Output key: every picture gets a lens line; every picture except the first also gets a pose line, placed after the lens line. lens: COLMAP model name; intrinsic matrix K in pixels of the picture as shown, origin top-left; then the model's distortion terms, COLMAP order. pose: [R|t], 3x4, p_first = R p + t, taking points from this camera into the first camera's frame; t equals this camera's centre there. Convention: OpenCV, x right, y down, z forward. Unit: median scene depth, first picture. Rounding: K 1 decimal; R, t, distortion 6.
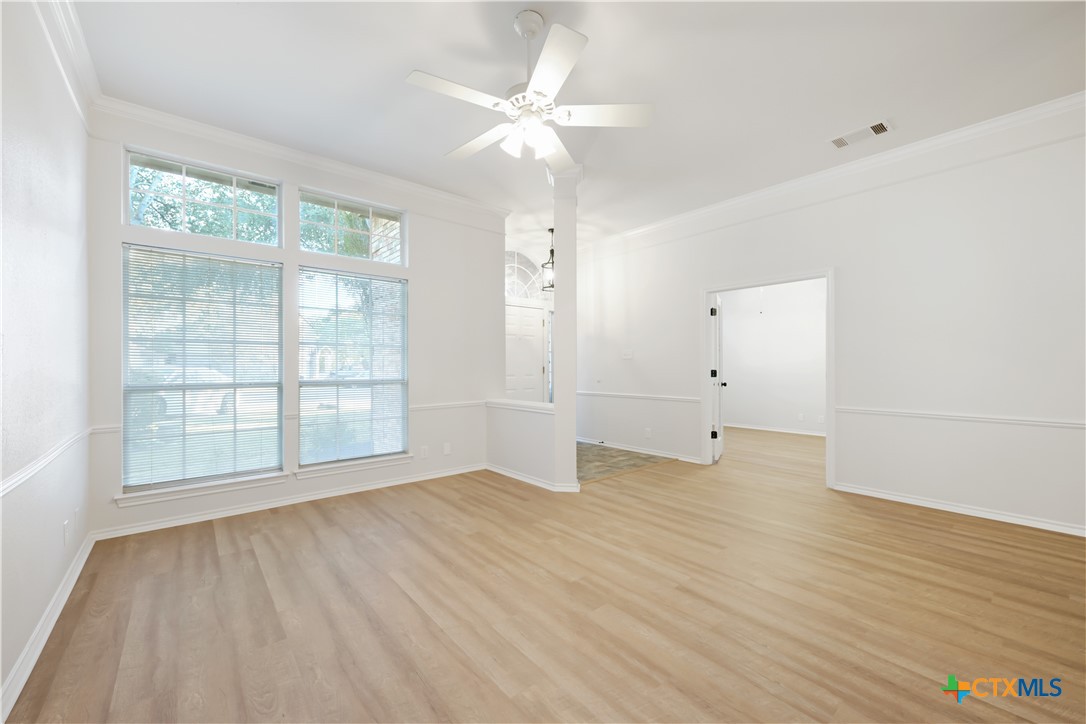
lens RADIAL K [[430.8, 0, 545.6], [0, 430.8, 367.7], [0, 0, 1]] dist [-0.000830, -0.000052]
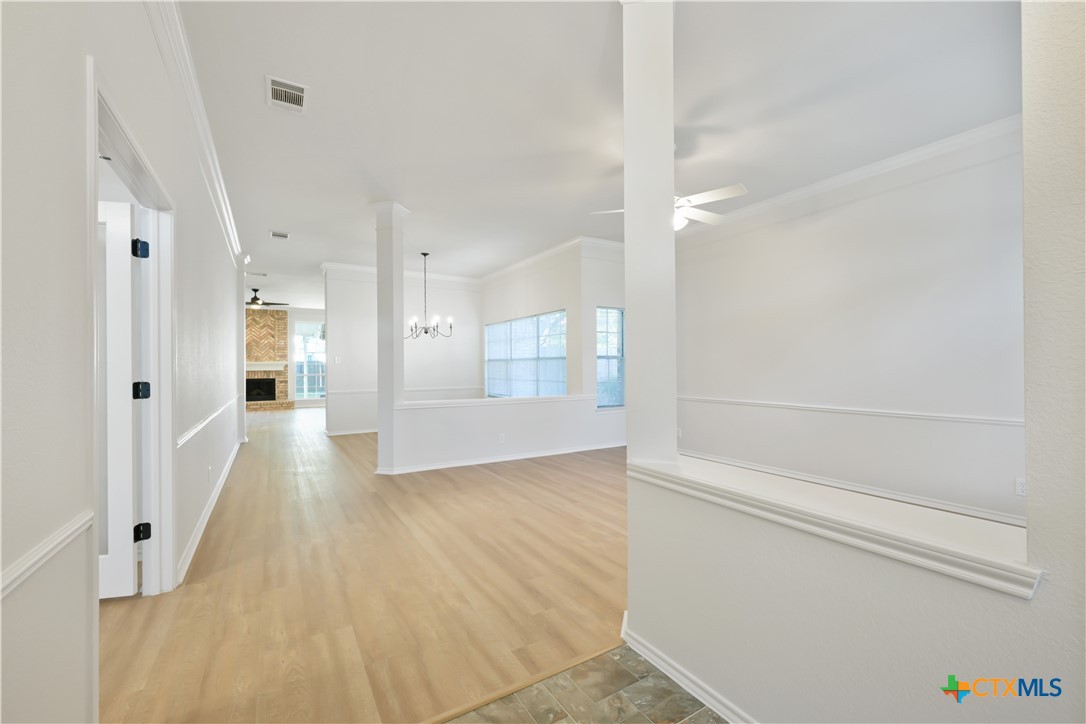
lens RADIAL K [[443.3, 0, 546.5], [0, 443.3, 366.2], [0, 0, 1]] dist [0.000037, -0.000058]
pose [[-0.987845, 0.012810, 0.154916, 0.109578], [0.013269, 0.999910, 0.001929, -0.010410], [-0.154877, 0.003961, -0.987926, 1.942725]]
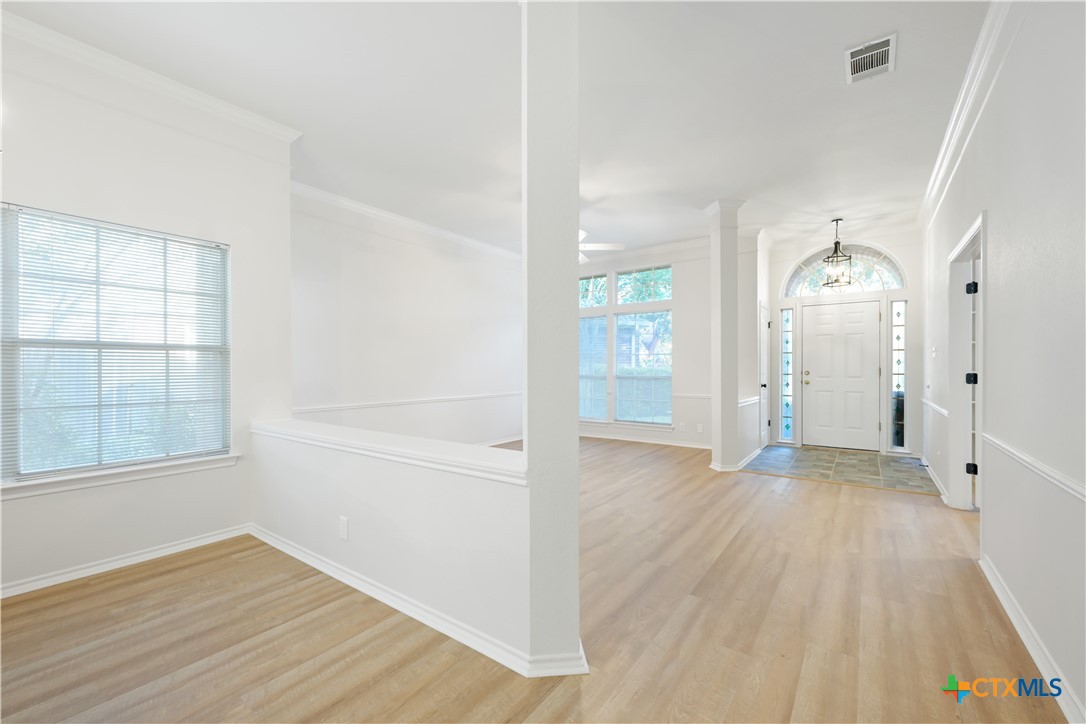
lens RADIAL K [[450.2, 0, 539.2], [0, 450.2, 362.0], [0, 0, 1]] dist [0.000121, 0.000028]
pose [[0.229950, -0.006758, -0.973179, 1.500828], [-0.004603, 0.999957, -0.008032, -0.005314], [0.973191, 0.006326, 0.229910, 0.275327]]
